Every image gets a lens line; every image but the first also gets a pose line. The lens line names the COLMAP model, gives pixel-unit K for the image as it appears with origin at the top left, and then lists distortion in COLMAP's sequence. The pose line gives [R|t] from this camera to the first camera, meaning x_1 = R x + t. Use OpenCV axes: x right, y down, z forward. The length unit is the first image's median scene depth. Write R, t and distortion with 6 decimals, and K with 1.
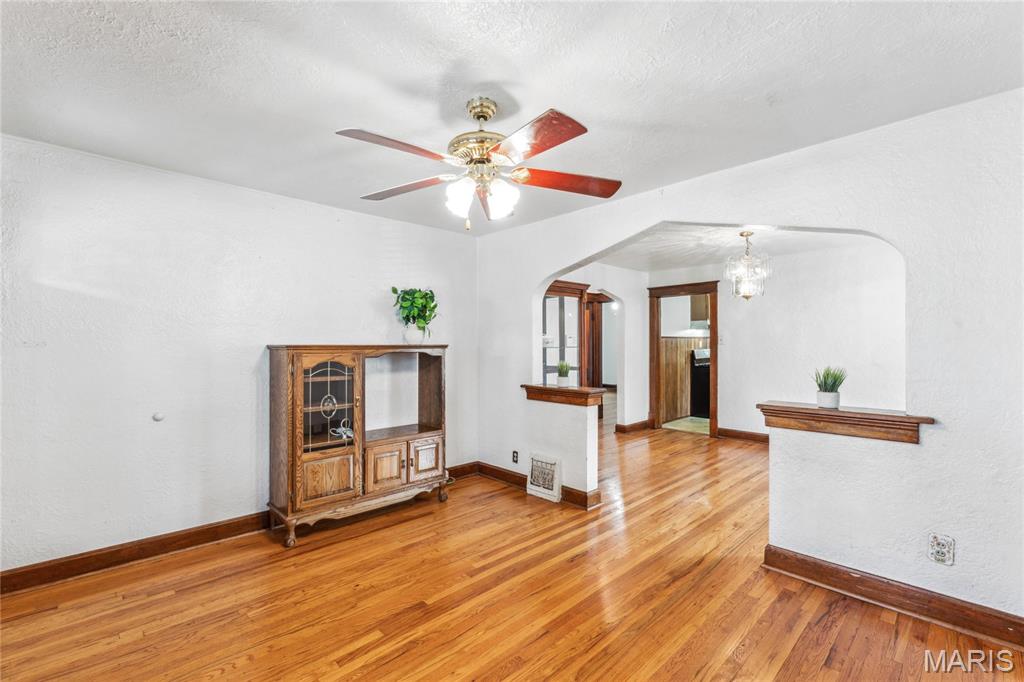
lens RADIAL K [[451.8, 0, 512.4], [0, 451.8, 344.4], [0, 0, 1]] dist [0.001970, -0.000349]
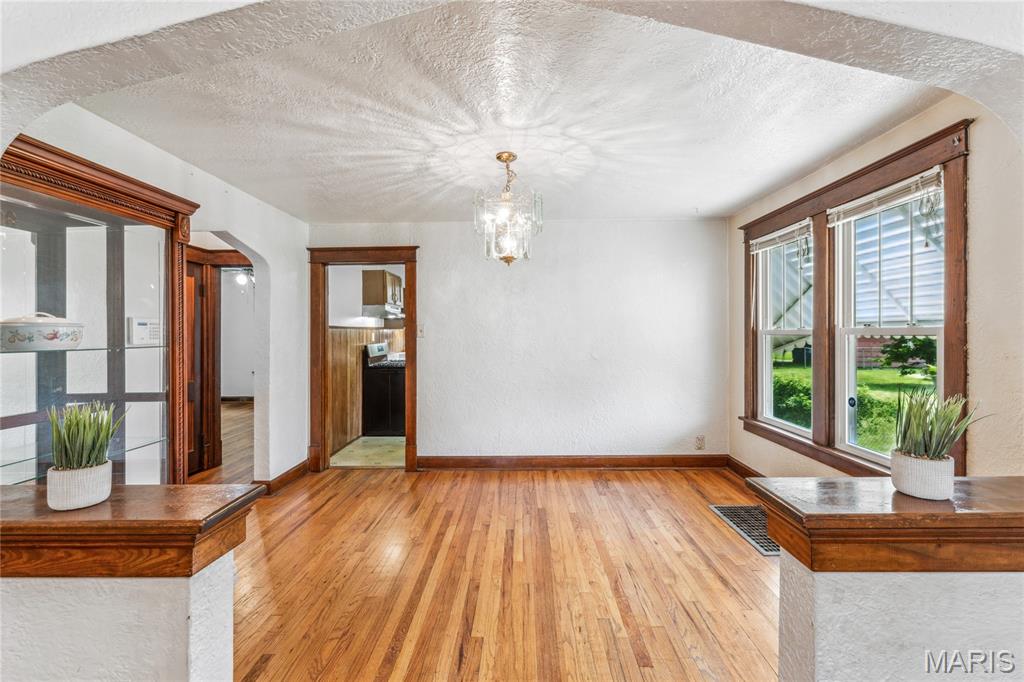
lens RADIAL K [[451.8, 0, 516.0], [0, 451.8, 328.2], [0, 0, 1]] dist [0.001970, -0.000349]
pose [[0.703449, 0.004559, 0.710731, 0.112314], [0.008683, 0.999850, -0.015007, -0.003171], [-0.710693, 0.016728, 0.703304, 0.687211]]
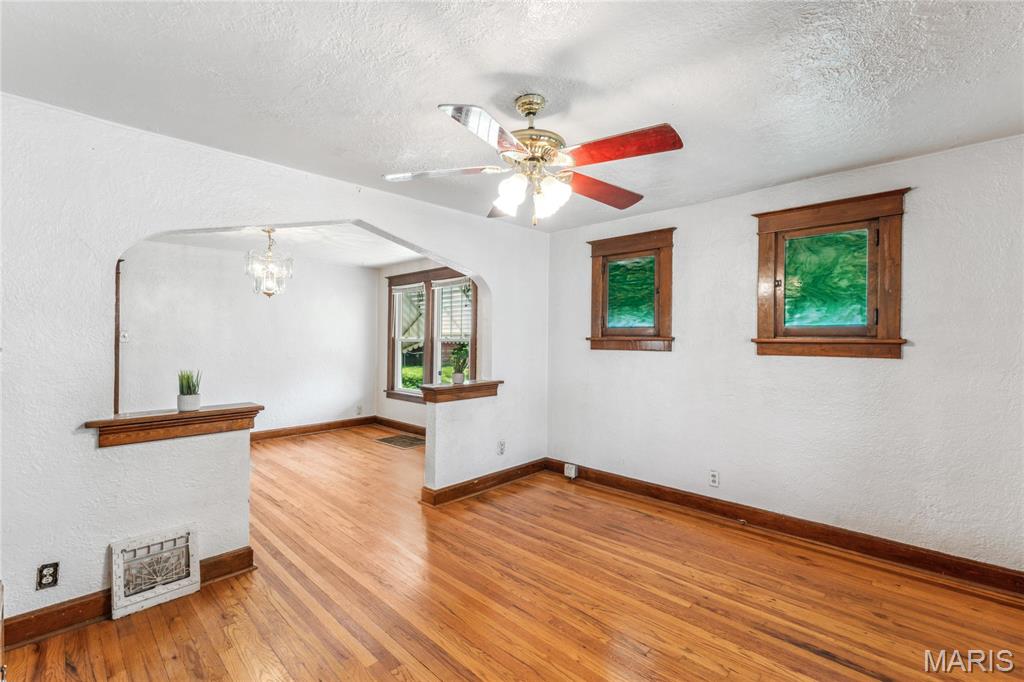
lens RADIAL K [[451.8, 0, 518.6], [0, 451.8, 340.7], [0, 0, 1]] dist [0.001970, -0.000349]
pose [[-0.045055, -0.003129, 0.998980, -0.598460], [0.001249, 0.999994, 0.003188, -0.006438], [-0.998984, 0.001391, -0.045051, 0.611634]]
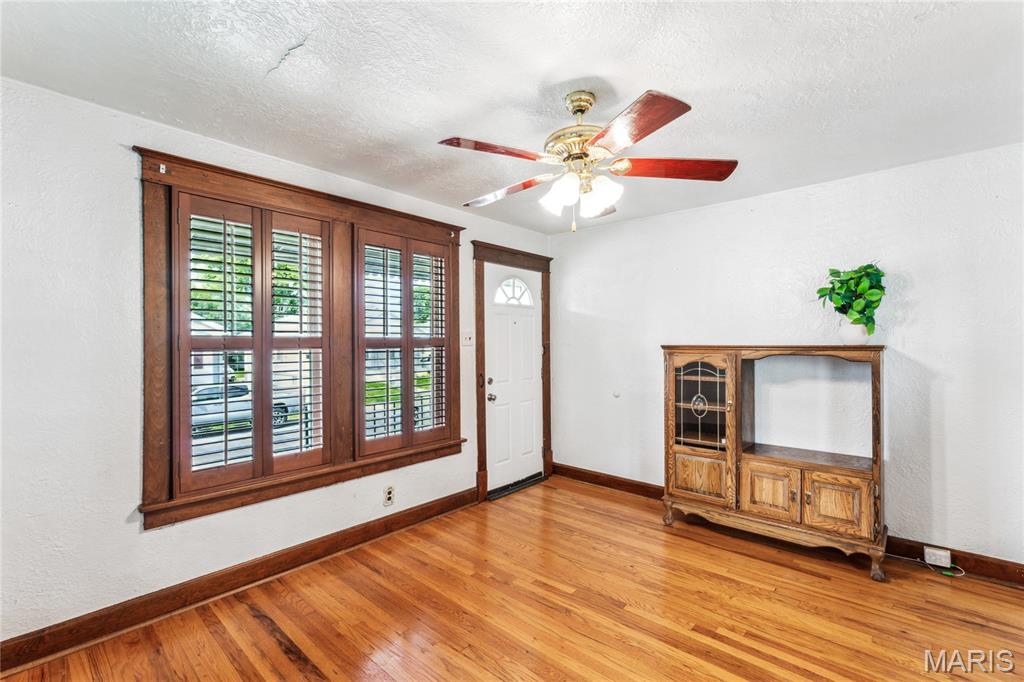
lens RADIAL K [[451.8, 0, 510.4], [0, 451.8, 345.7], [0, 0, 1]] dist [0.001970, -0.000349]
pose [[0.070379, 0.005574, -0.997505, 0.507670], [0.001100, 0.999983, 0.005665, -0.003441], [0.997520, -0.001496, 0.070372, 0.445906]]
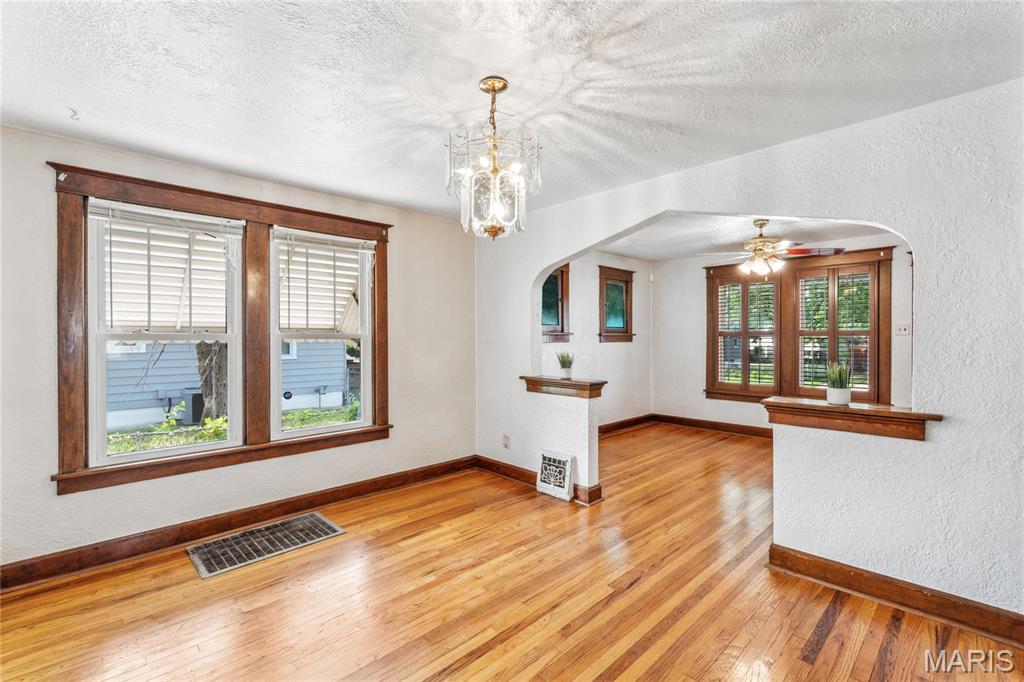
lens RADIAL K [[451.8, 0, 520.8], [0, 451.8, 343.1], [0, 0, 1]] dist [0.001970, -0.000349]
pose [[-0.999918, 0.003785, -0.012259, 0.613466], [0.003544, 0.999801, 0.019632, -0.005372], [0.012330, 0.019587, -0.999732, 1.769749]]
